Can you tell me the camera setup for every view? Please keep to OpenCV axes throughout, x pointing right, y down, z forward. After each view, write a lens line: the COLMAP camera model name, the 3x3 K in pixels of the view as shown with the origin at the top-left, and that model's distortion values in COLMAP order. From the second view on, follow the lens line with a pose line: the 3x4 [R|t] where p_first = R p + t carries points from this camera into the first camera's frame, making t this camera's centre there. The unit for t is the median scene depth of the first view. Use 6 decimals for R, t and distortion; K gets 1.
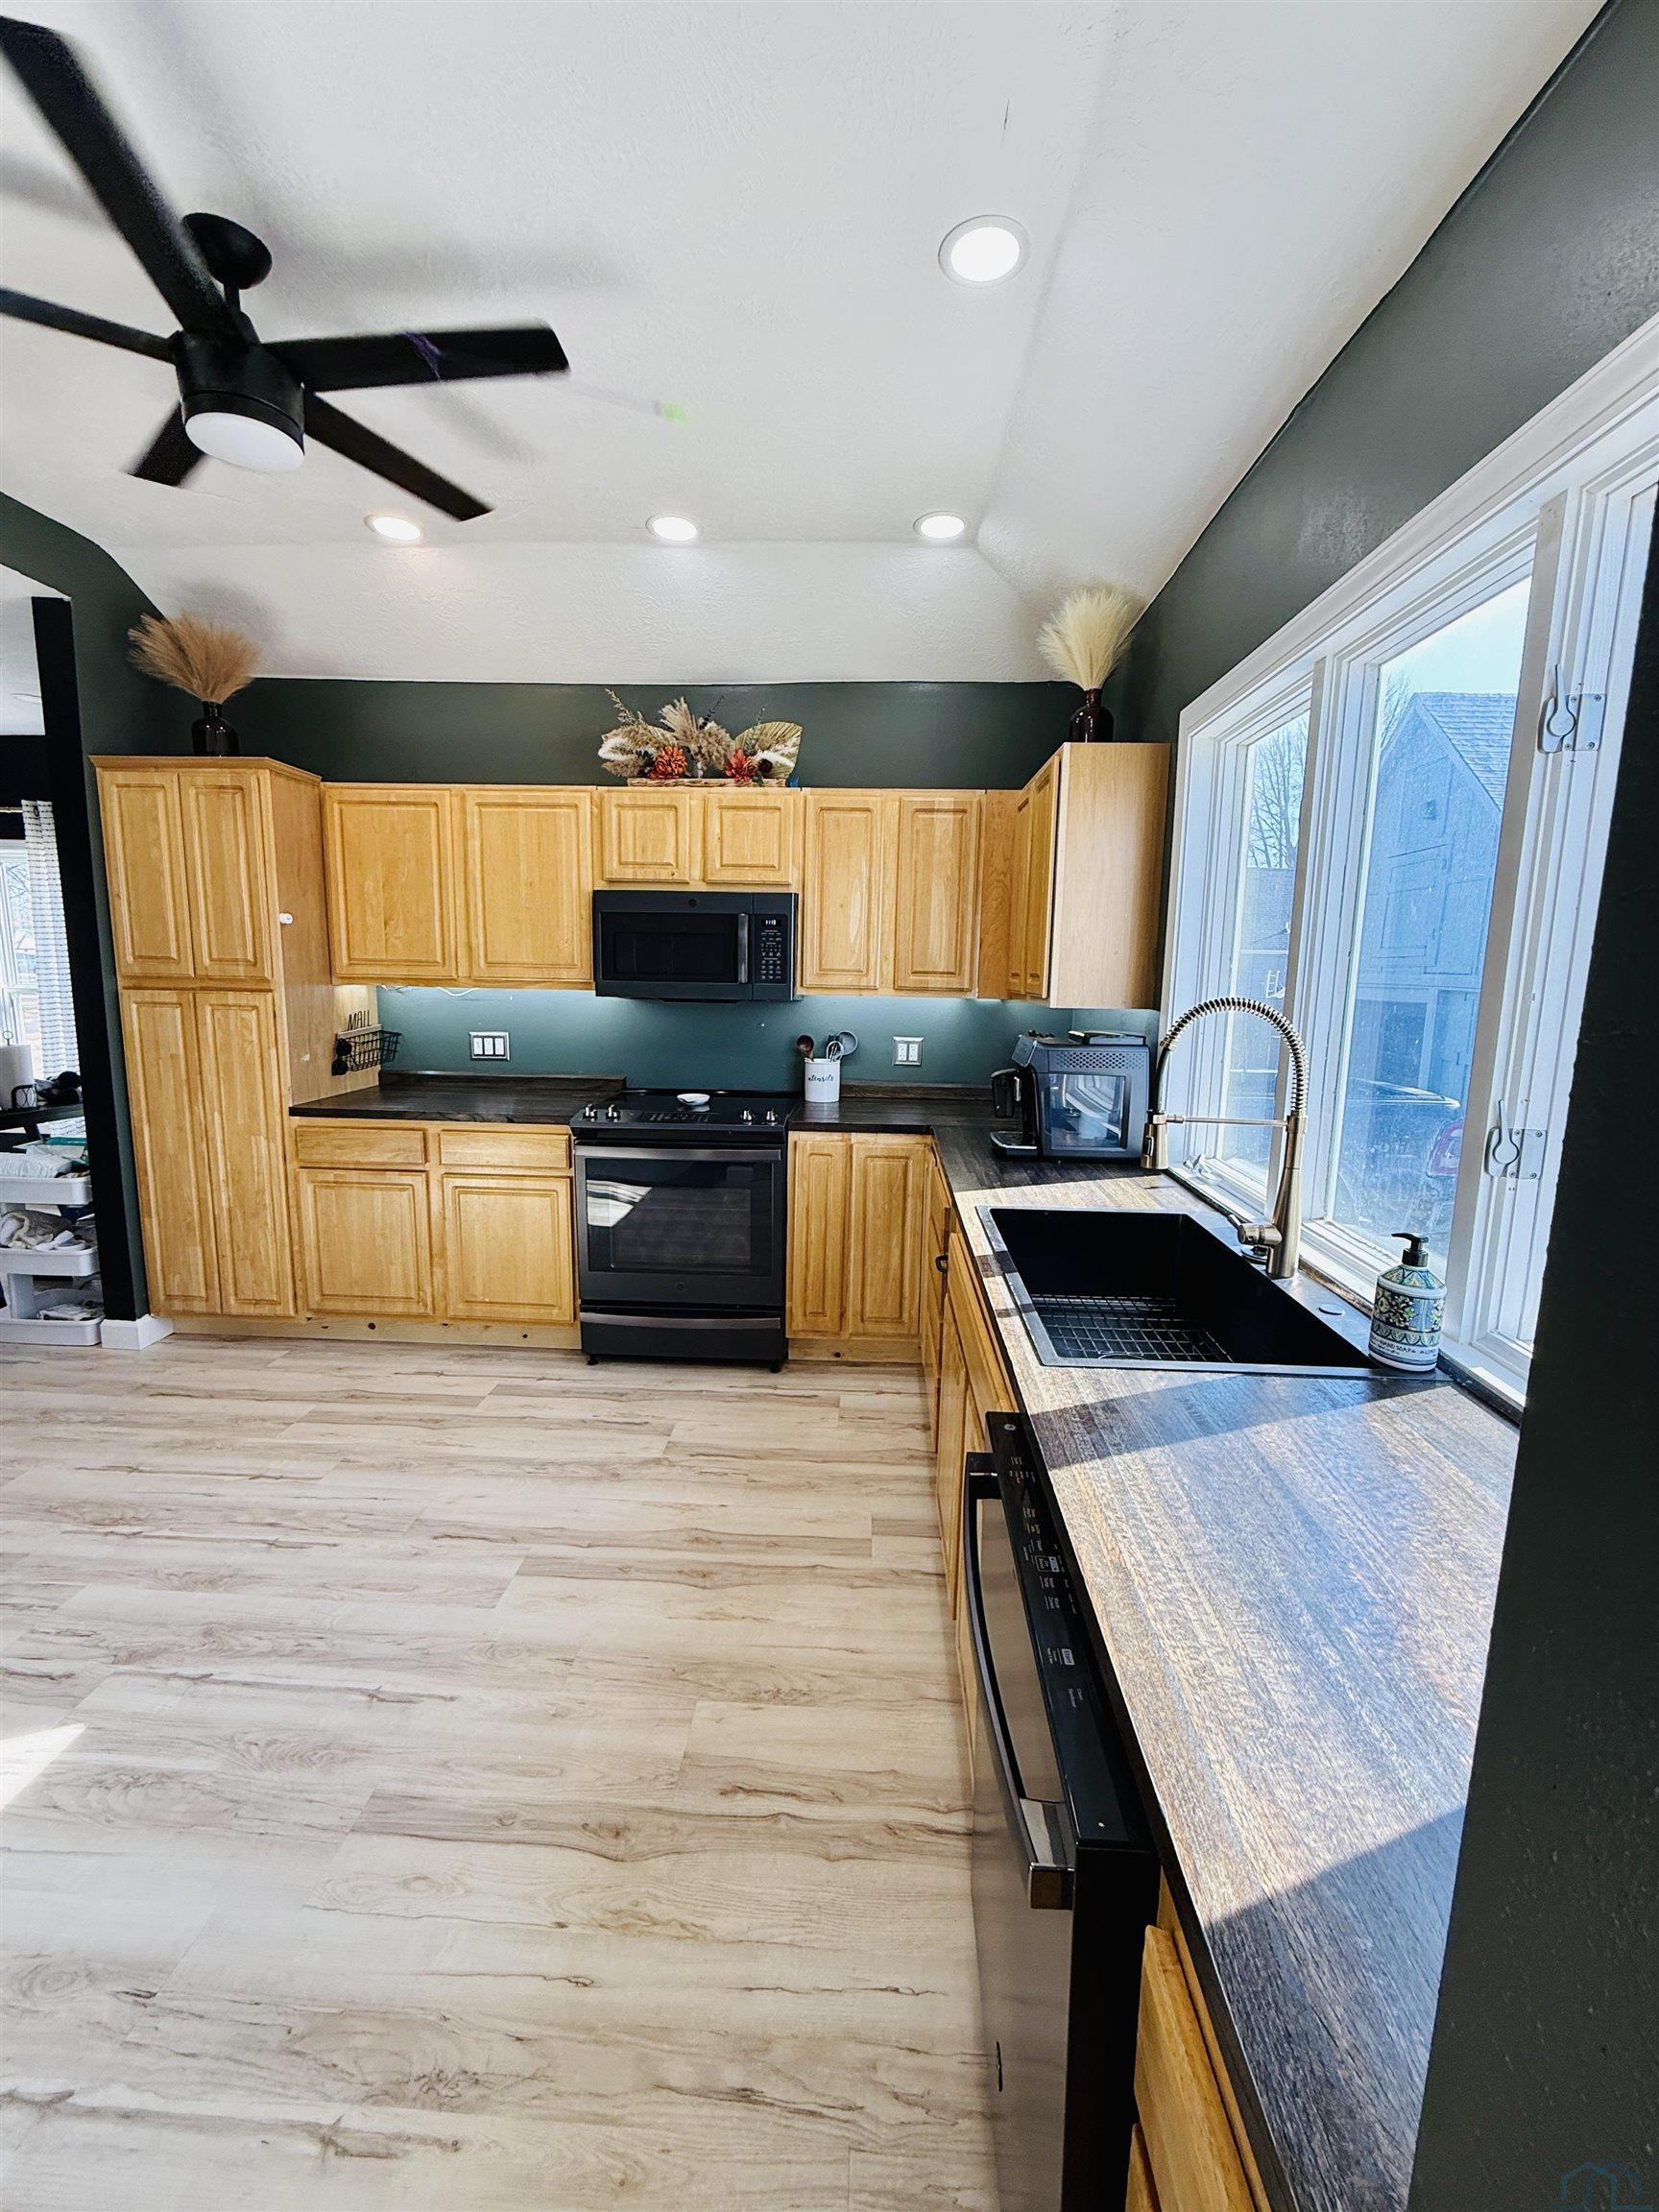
lens RADIAL K [[887.6, 0, 836.3], [0, 887.6, 1096.2], [0, 0, 1]] dist [-0.000349, 0.000413]
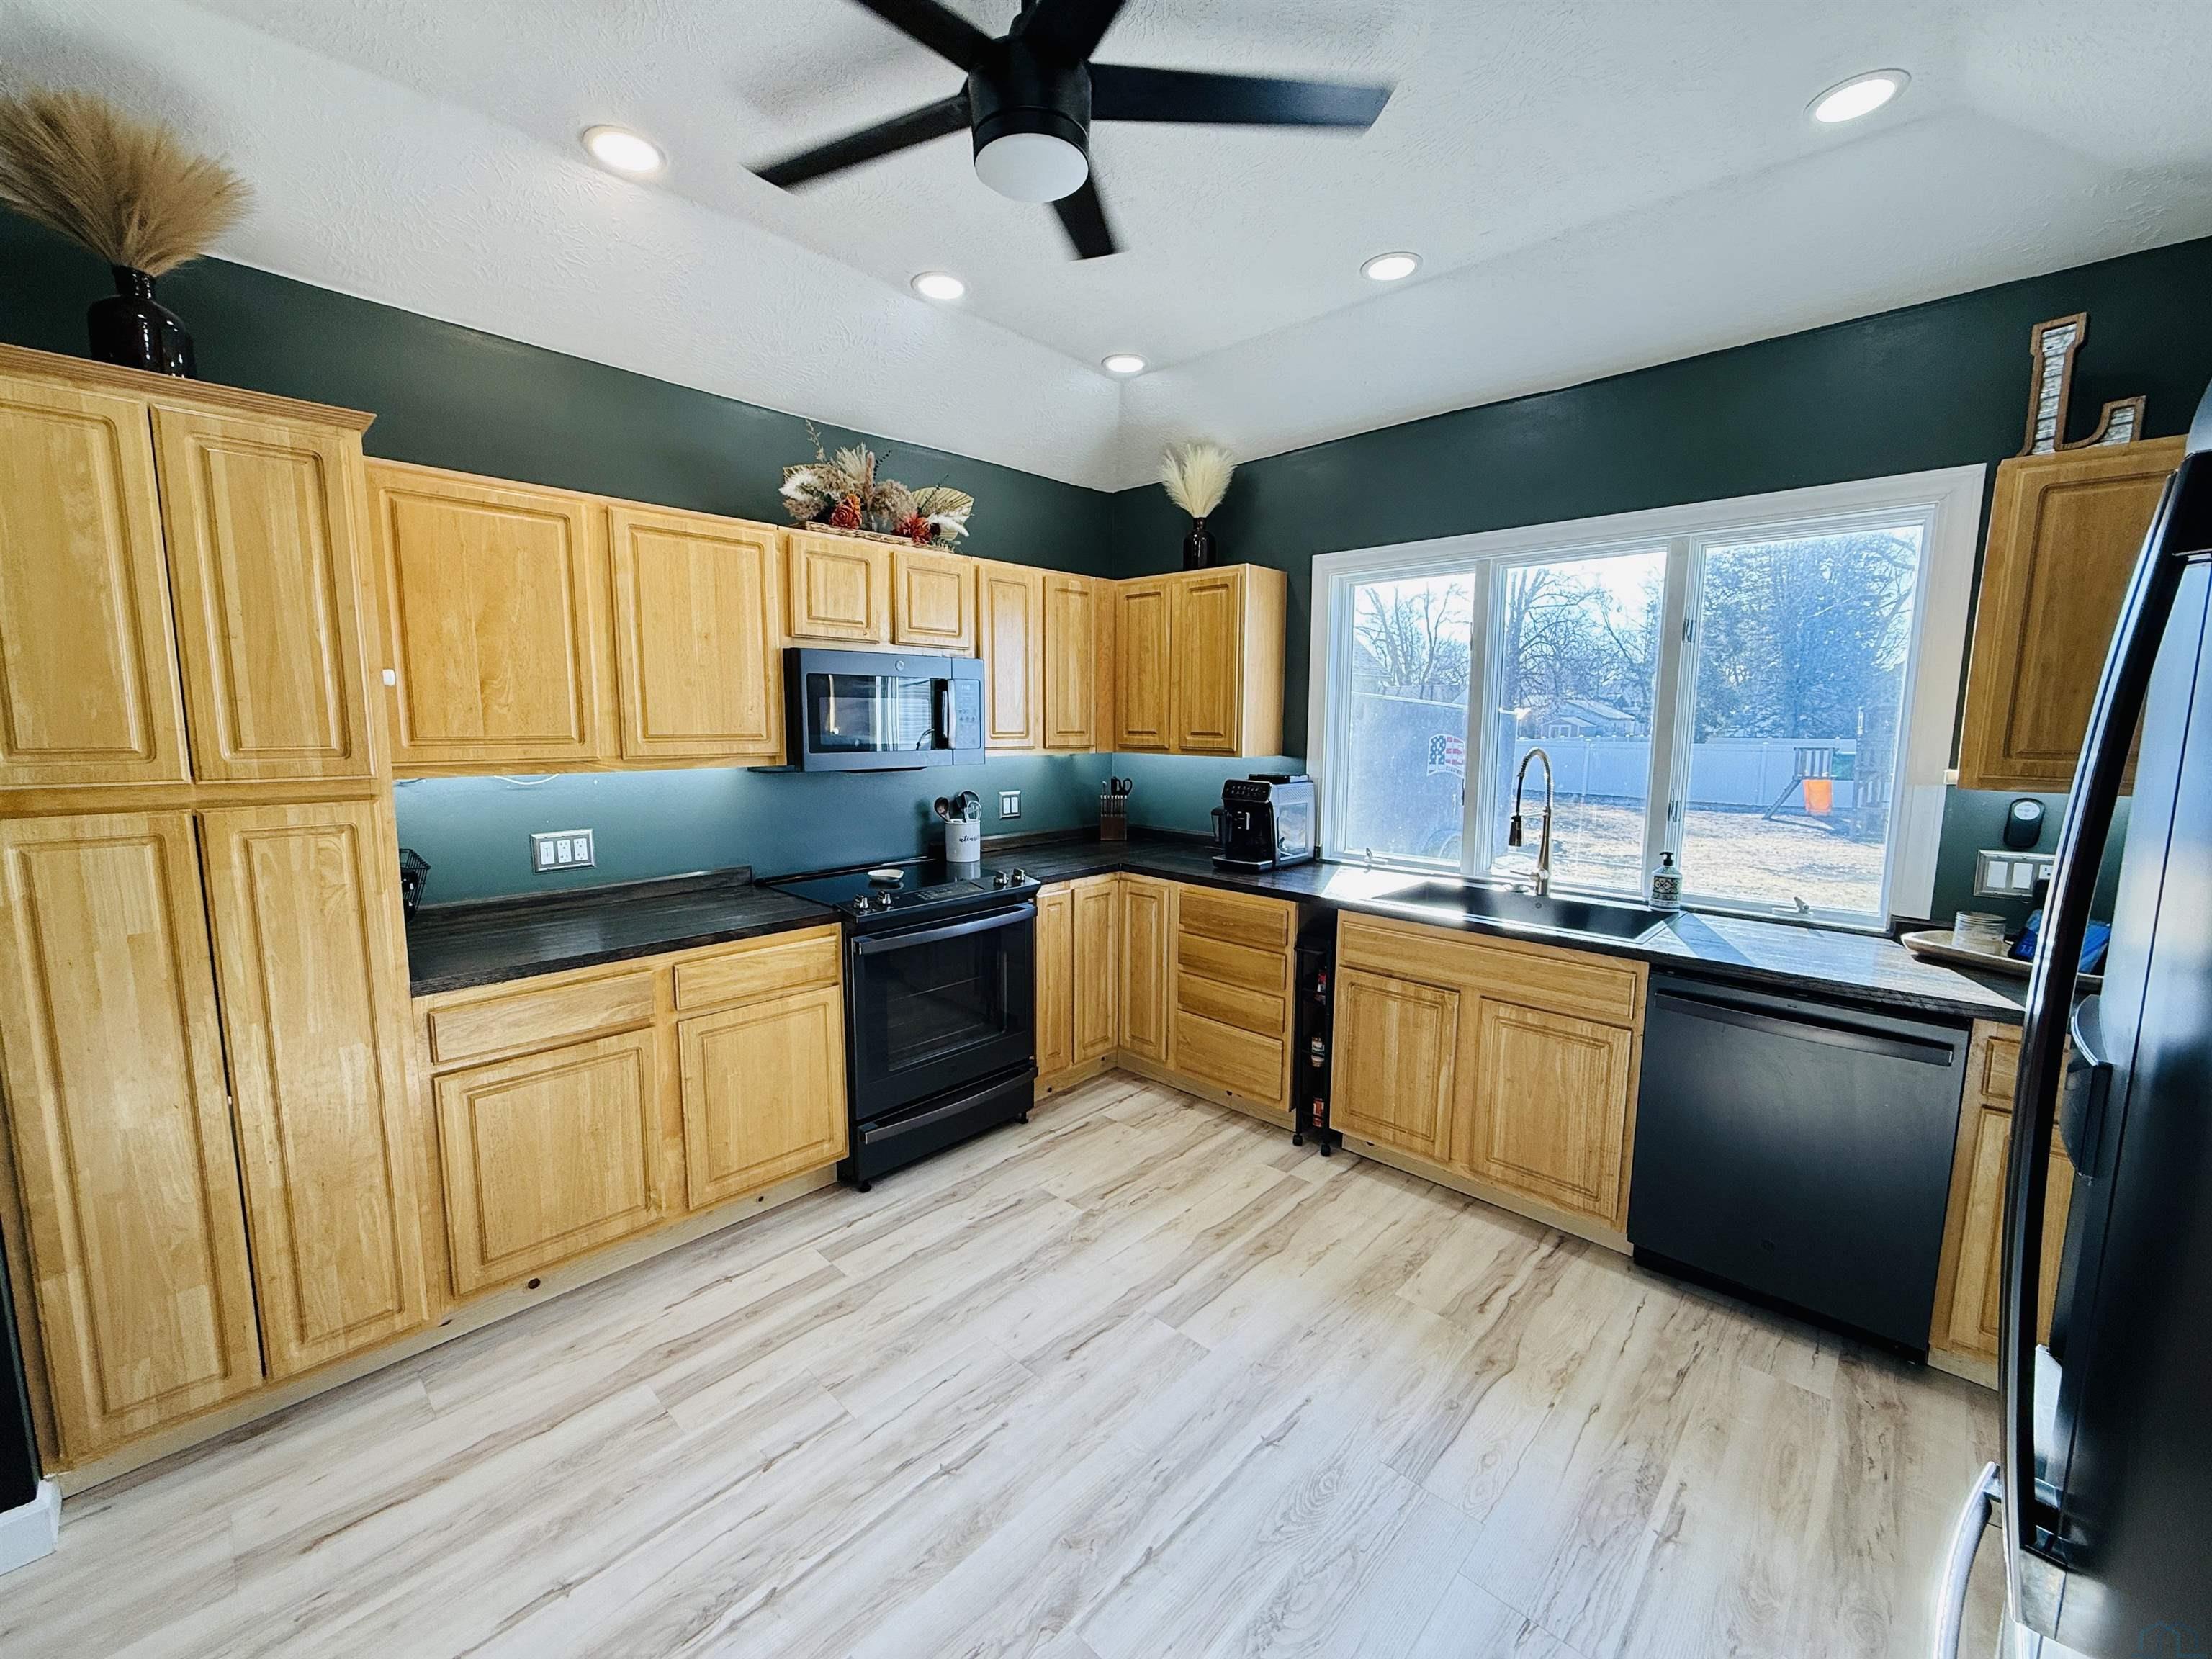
lens RADIAL K [[887.6, 0, 1122.9], [0, 887.6, 823.4], [0, 0, 1]] dist [-0.000349, 0.000413]
pose [[0.649248, -0.107748, 0.752906, -0.738209], [0.115890, 0.992370, 0.042084, -0.065285], [-0.751696, 0.059931, 0.656781, 0.216222]]
